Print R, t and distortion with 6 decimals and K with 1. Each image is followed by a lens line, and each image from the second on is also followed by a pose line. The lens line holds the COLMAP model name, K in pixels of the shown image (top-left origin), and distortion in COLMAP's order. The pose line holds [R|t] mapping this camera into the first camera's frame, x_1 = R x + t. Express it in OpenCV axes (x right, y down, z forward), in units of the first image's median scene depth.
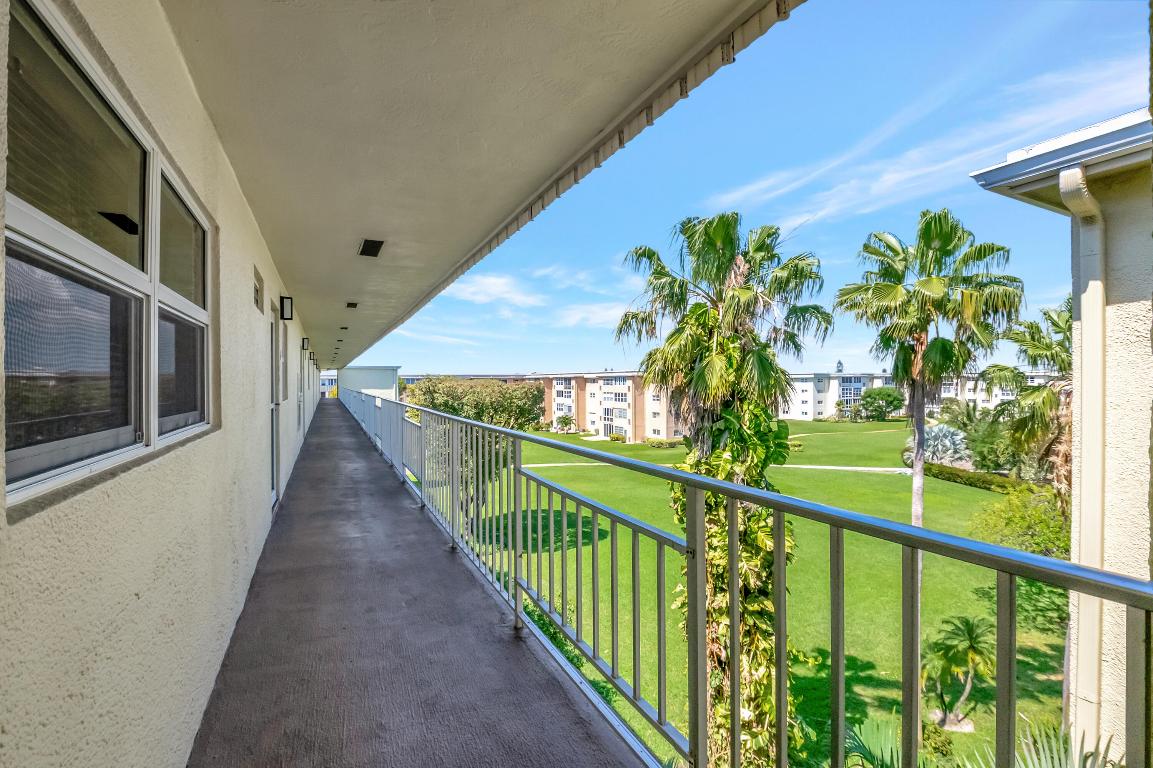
lens RADIAL K [[510.8, 0, 575.7], [0, 510.8, 398.4], [0, 0, 1]] dist [0.027910, -0.019021]
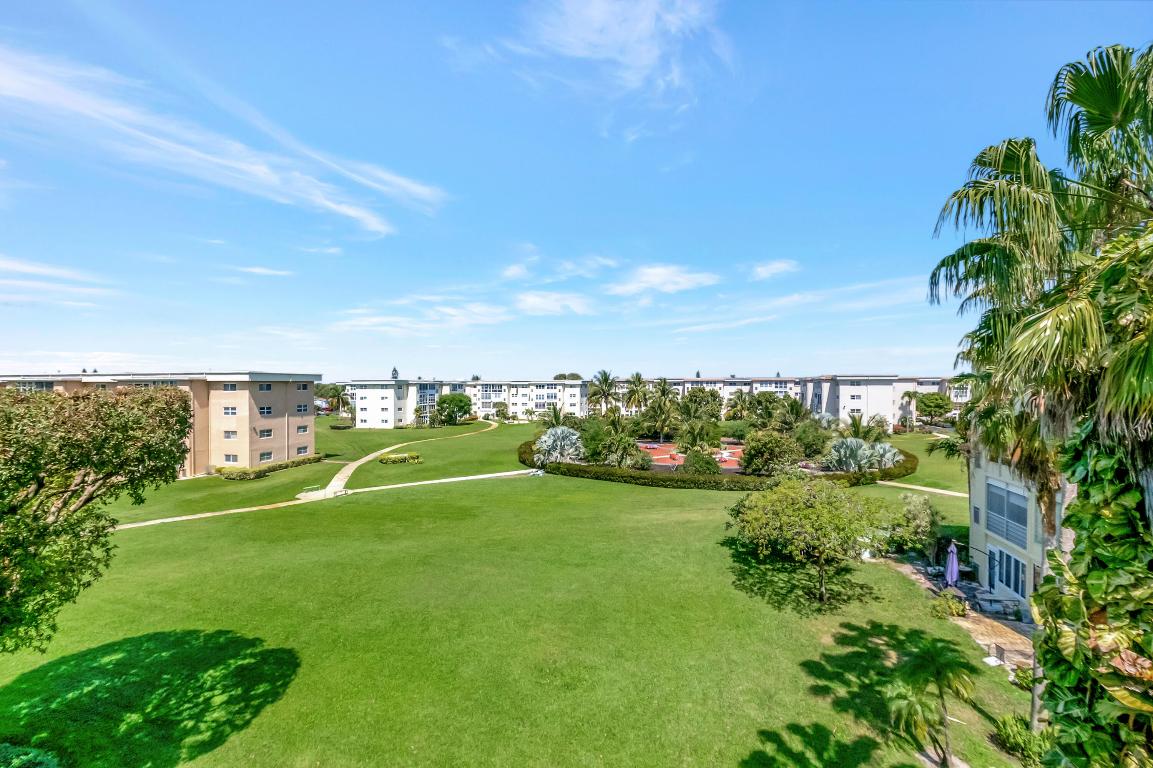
lens RADIAL K [[510.8, 0, 575.7], [0, 510.8, 398.4], [0, 0, 1]] dist [0.027910, -0.019021]
pose [[0.658903, -0.014247, 0.752093, -0.043723], [0.023999, 0.999710, -0.002087, -0.003357], [-0.751845, 0.019424, 0.659053, 0.100934]]
